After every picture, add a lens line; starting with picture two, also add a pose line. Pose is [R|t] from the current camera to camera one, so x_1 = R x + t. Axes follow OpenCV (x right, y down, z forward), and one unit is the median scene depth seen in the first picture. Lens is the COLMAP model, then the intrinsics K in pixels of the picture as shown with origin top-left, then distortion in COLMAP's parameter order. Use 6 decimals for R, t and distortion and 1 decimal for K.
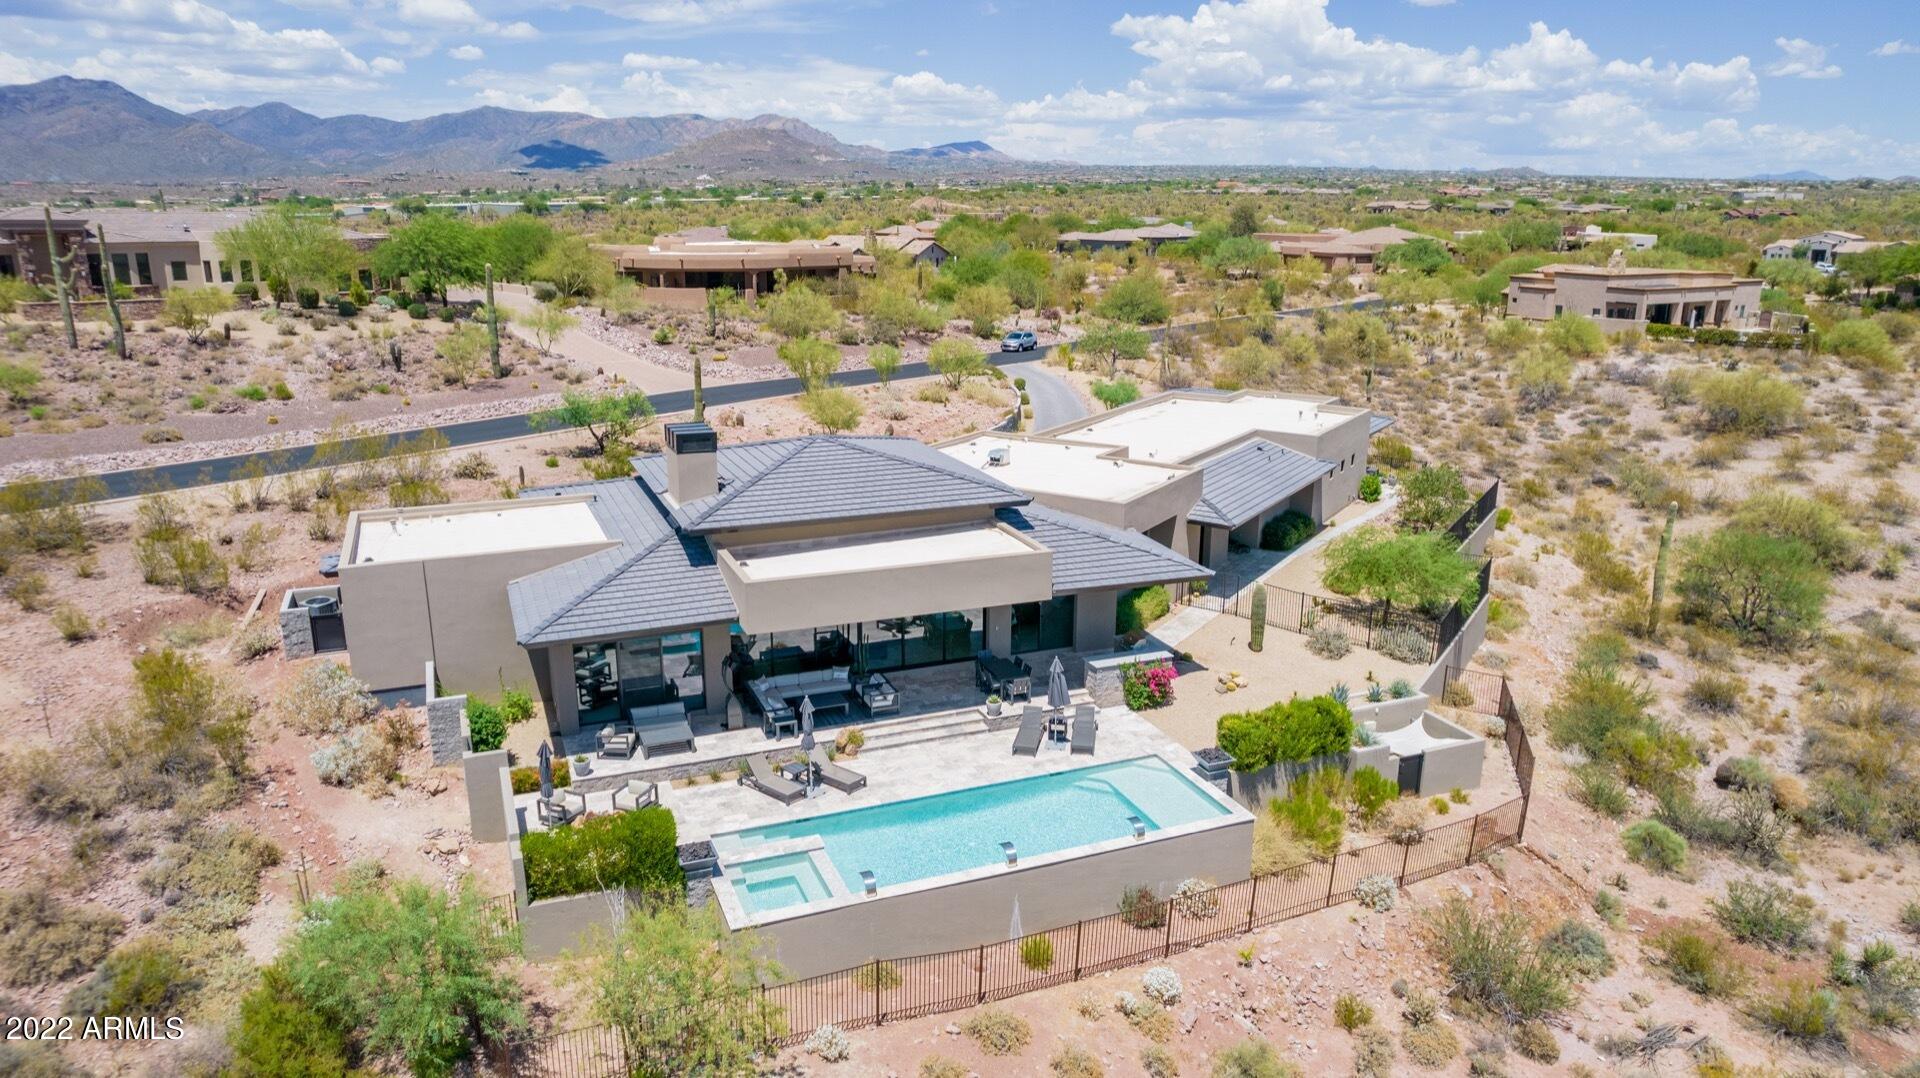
lens RADIAL K [[1256.0, 0, 960.0], [0, 1256.0, 539.0], [0, 0, 1]] dist [-0.076466, 0.072750]
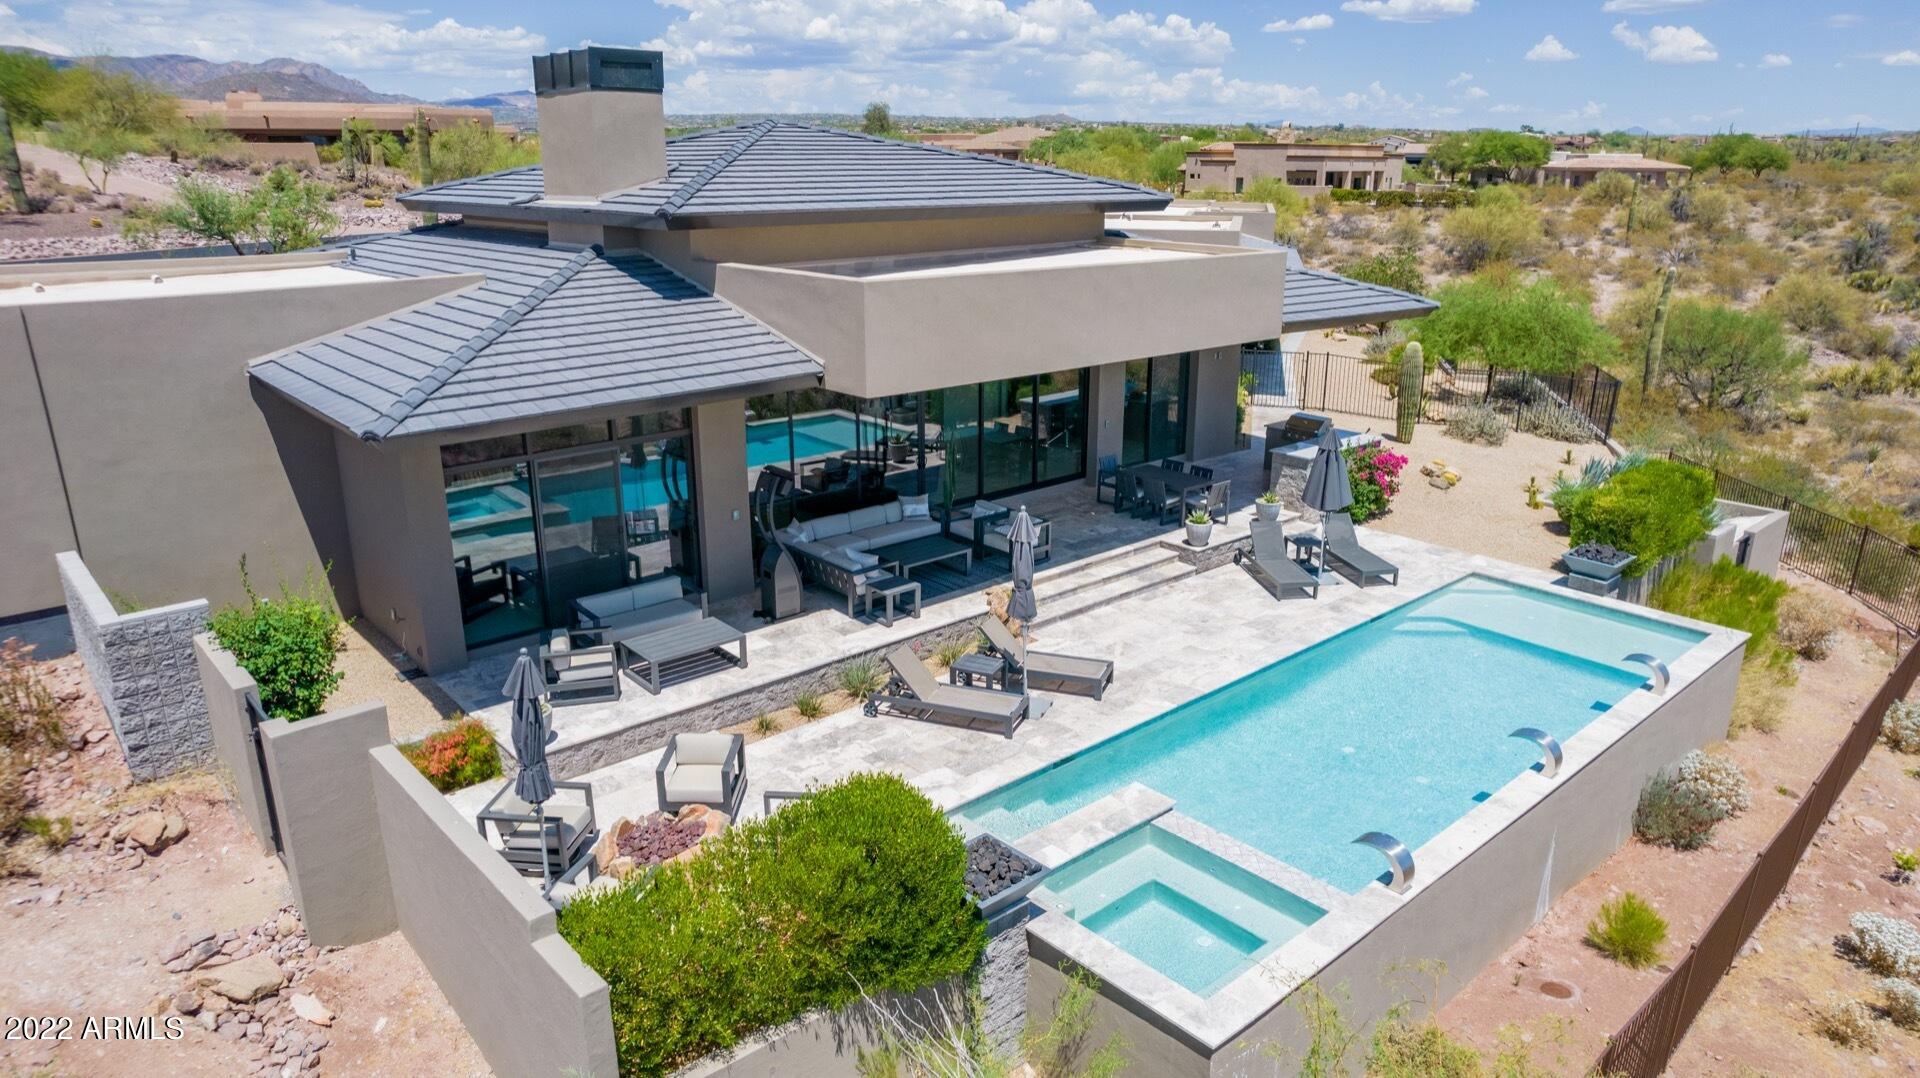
lens RADIAL K [[1237.1, 0, 960.0], [0, 1237.1, 539.0], [0, 0, 1]] dist [-0.079867, 0.070395]
pose [[0.943651, -0.101936, 0.314854, -0.259441], [0.088654, 0.994472, 0.056260, 0.095607], [-0.318848, -0.025177, 0.947471, 0.490934]]
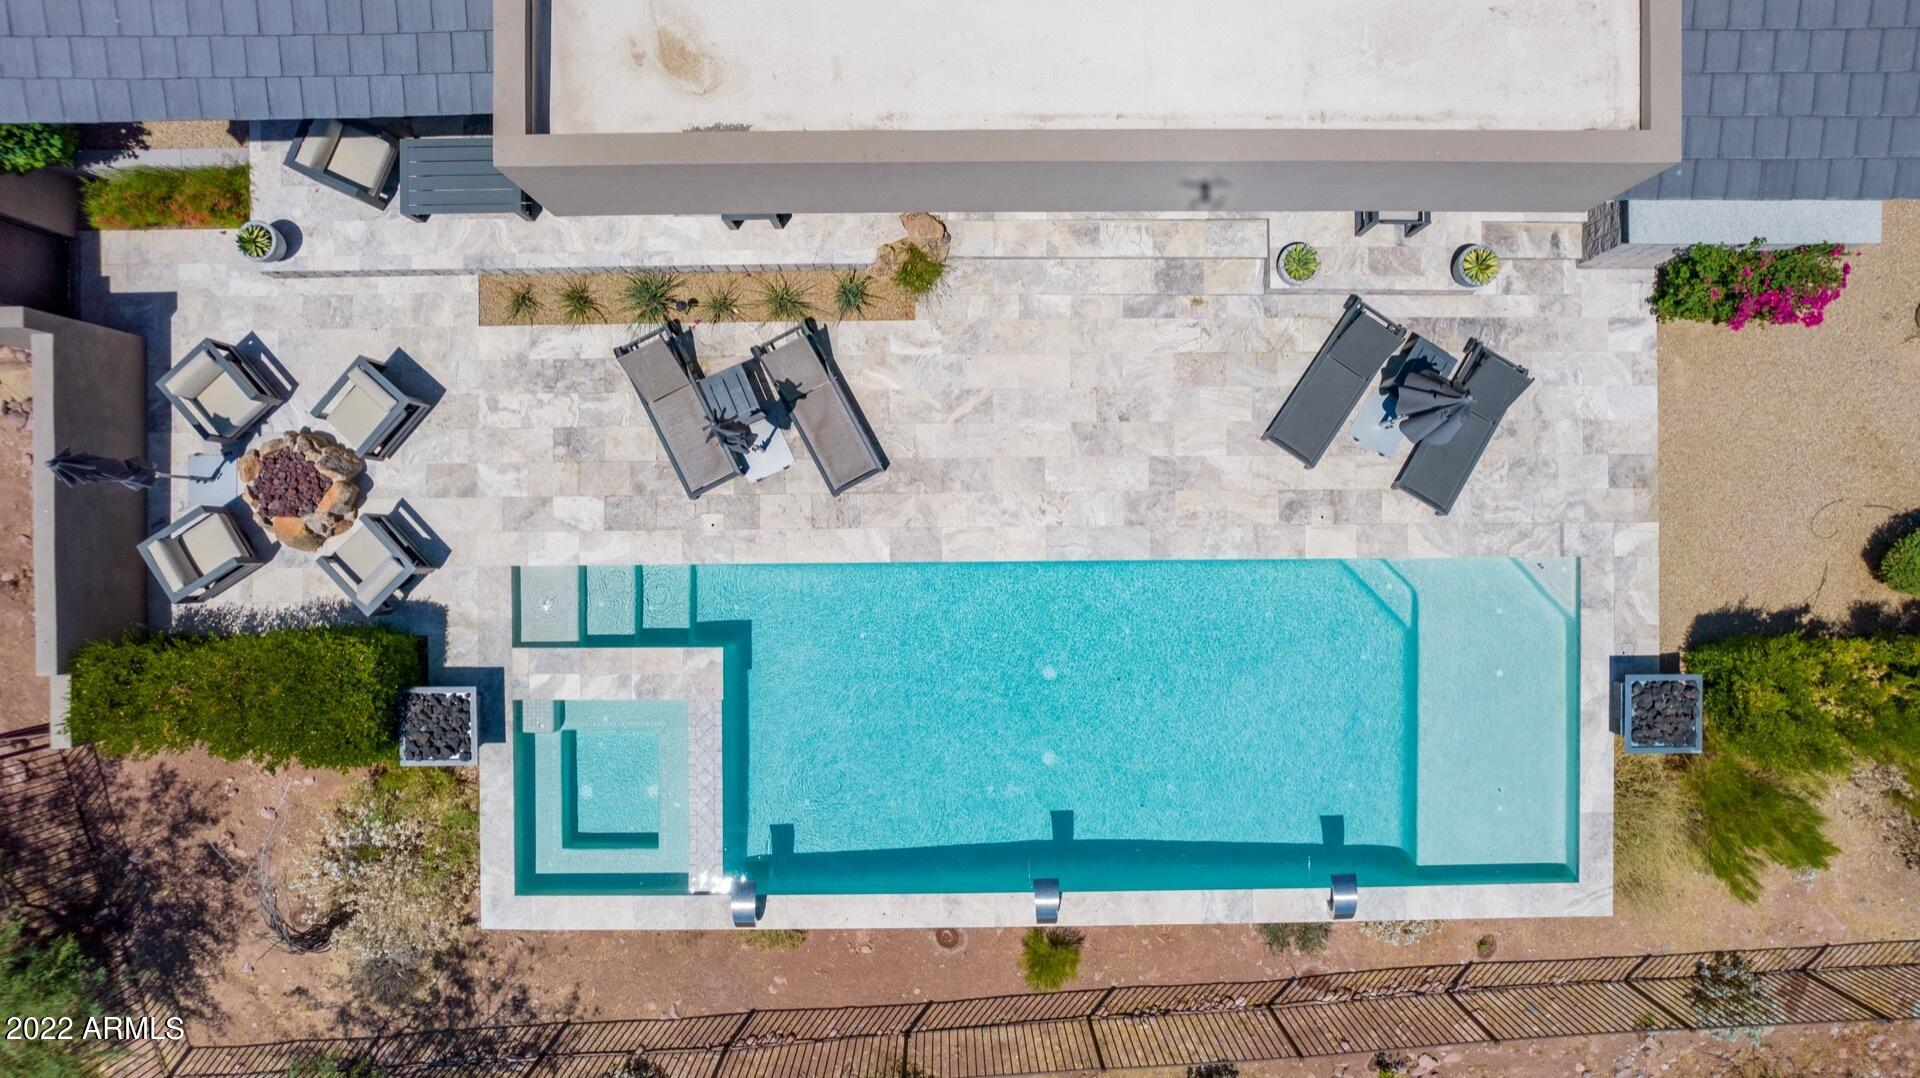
lens RADIAL K [[1237.1, 0, 960.0], [0, 1237.1, 539.0], [0, 0, 1]] dist [-0.079867, 0.070395]
pose [[0.926726, 0.375149, -0.021029, -0.029109], [-0.081330, 0.254919, 0.963536, -0.195635], [0.366831, -0.891223, 0.266751, 0.789214]]
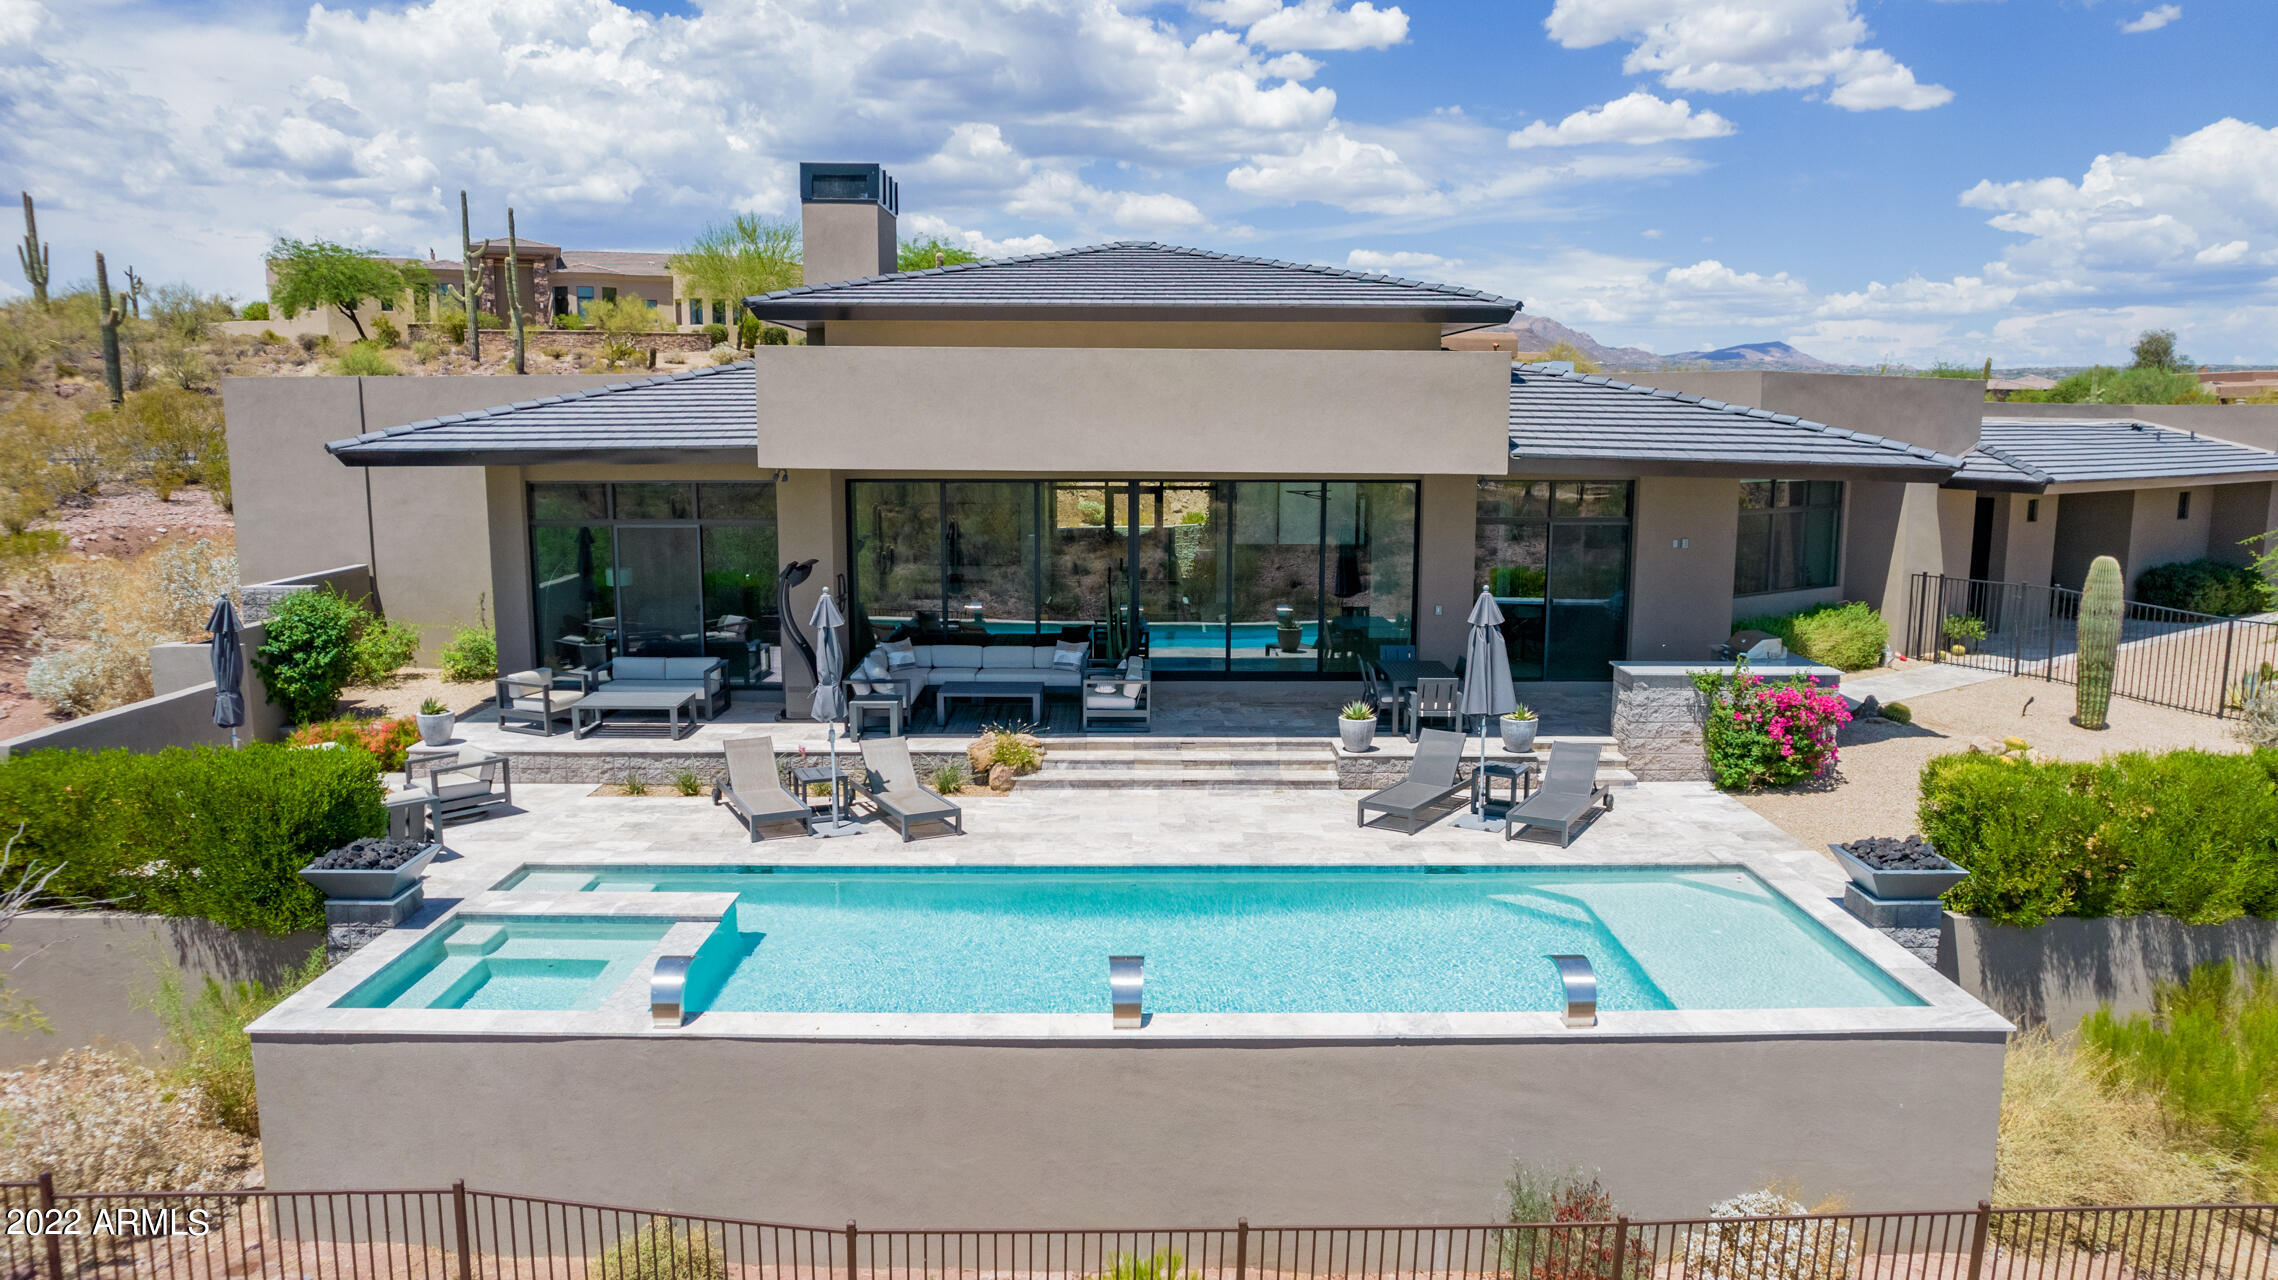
lens RADIAL K [[1499.8, 0, 1139.0], [0, 1499.8, 640.0], [0, 0, 1]] dist [-0.088338, 0.074900]
pose [[0.925700, 0.052402, -0.374610, 0.146095], [-0.095061, 0.990802, -0.096309, 0.159370], [0.366117, 0.124764, 0.922167, 0.505265]]
